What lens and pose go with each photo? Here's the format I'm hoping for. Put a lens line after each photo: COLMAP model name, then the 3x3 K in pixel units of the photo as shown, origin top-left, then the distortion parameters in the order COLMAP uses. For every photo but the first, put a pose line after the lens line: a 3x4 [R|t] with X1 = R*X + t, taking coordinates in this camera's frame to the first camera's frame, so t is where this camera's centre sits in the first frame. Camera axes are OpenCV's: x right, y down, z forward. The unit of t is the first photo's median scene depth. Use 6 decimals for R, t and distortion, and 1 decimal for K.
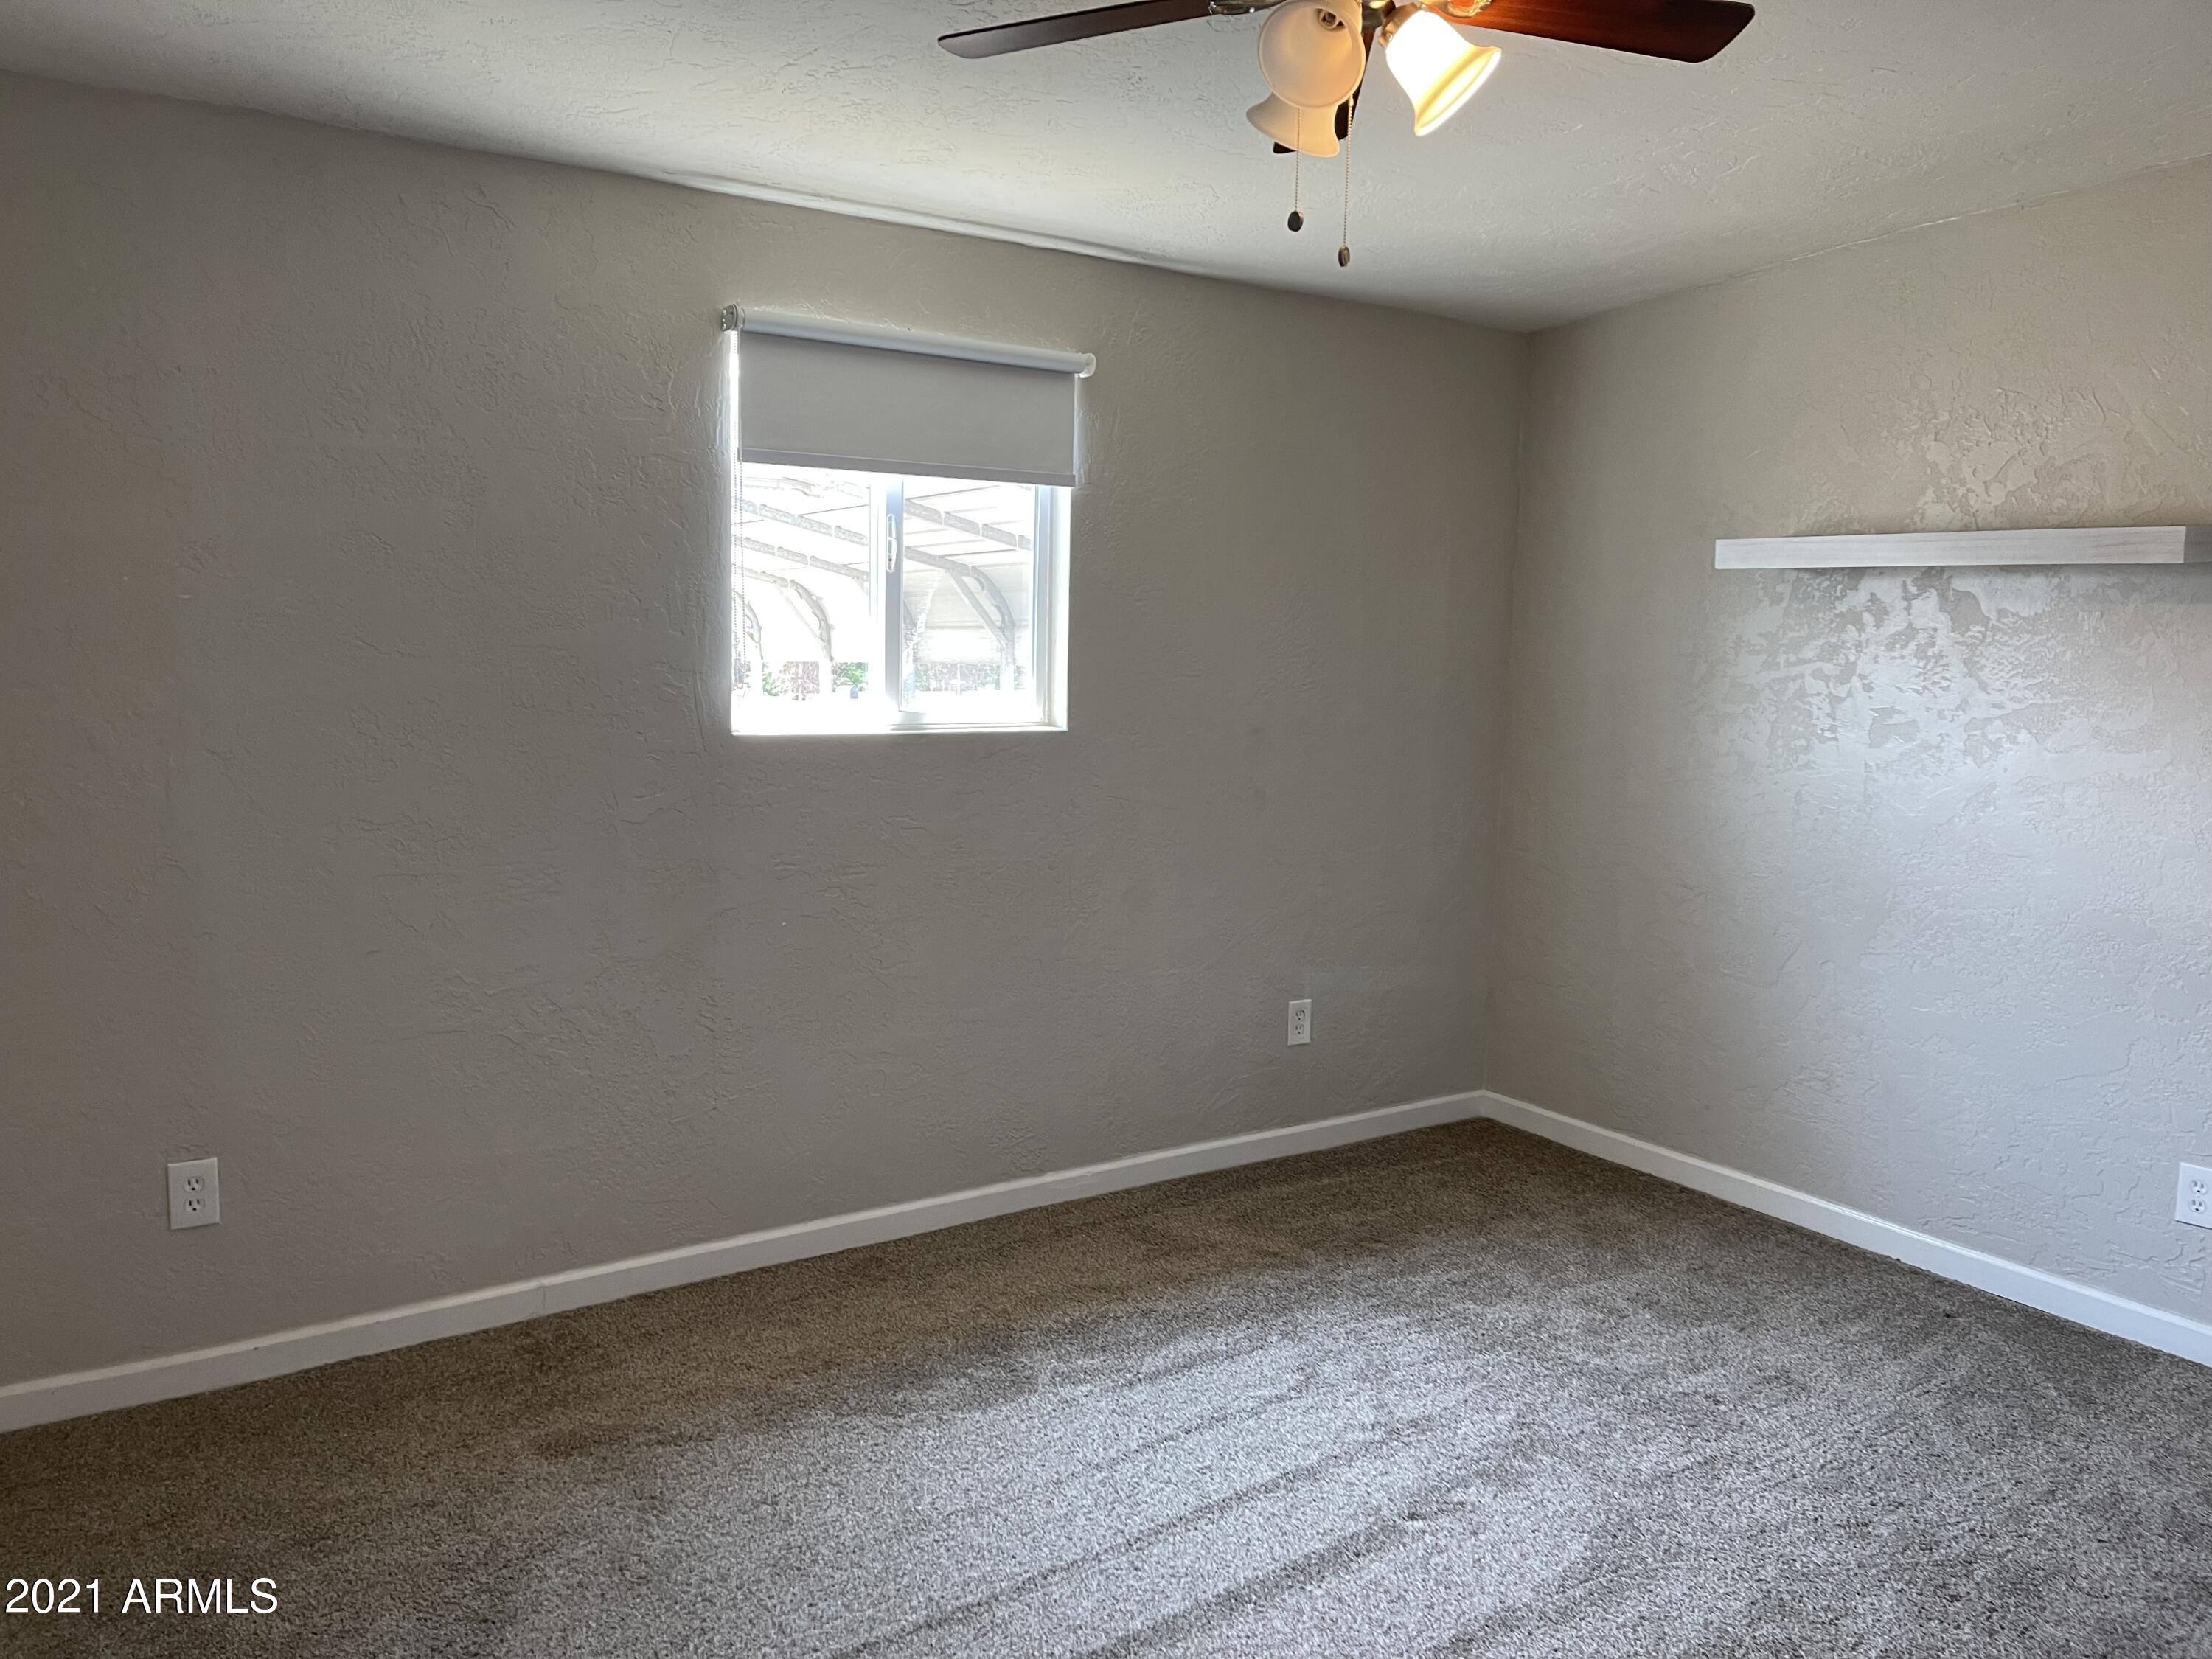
lens RADIAL K [[1661.5, 0, 1100.7], [0, 1661.5, 826.3], [0, 0, 1]] dist [0.069325, -0.090505]
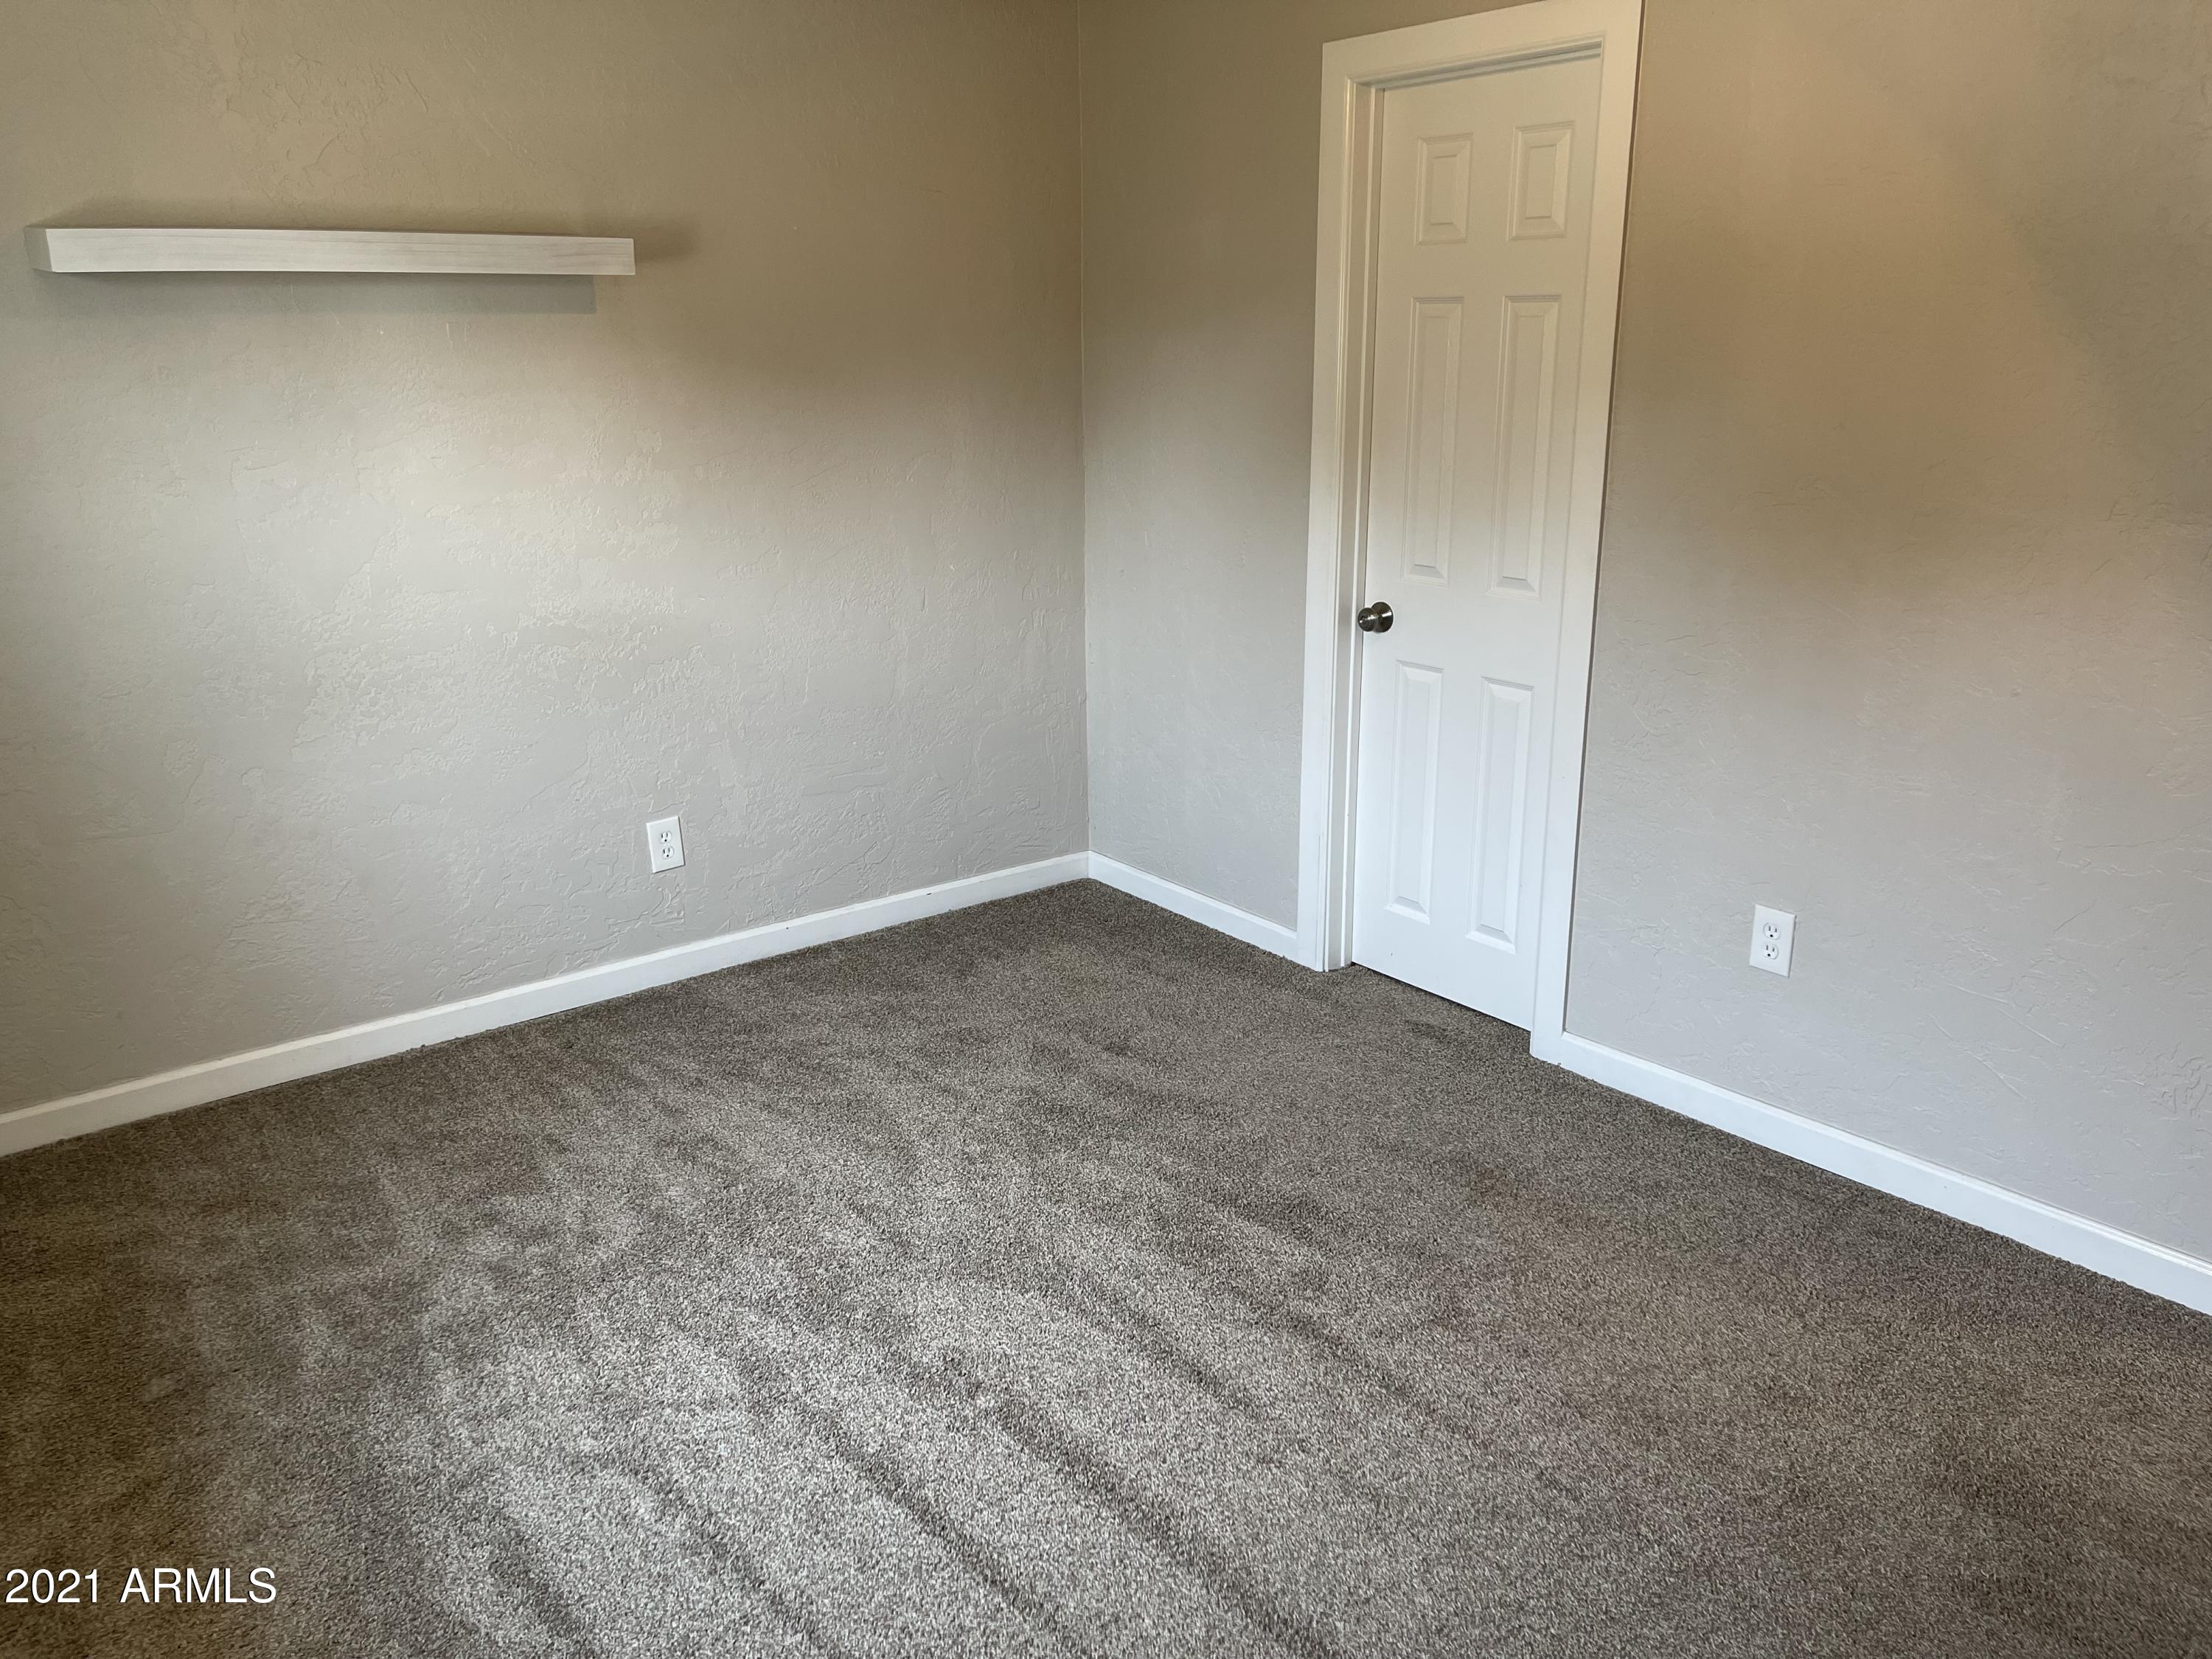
lens RADIAL K [[1661.5, 0, 1095.5], [0, 1661.5, 825.8], [0, 0, 1]] dist [0.069325, -0.090505]
pose [[-0.062983, -0.308665, 0.949083, -0.434546], [0.136832, 0.939320, 0.314570, -0.109067], [-0.988590, 0.149678, -0.016926, 0.694034]]
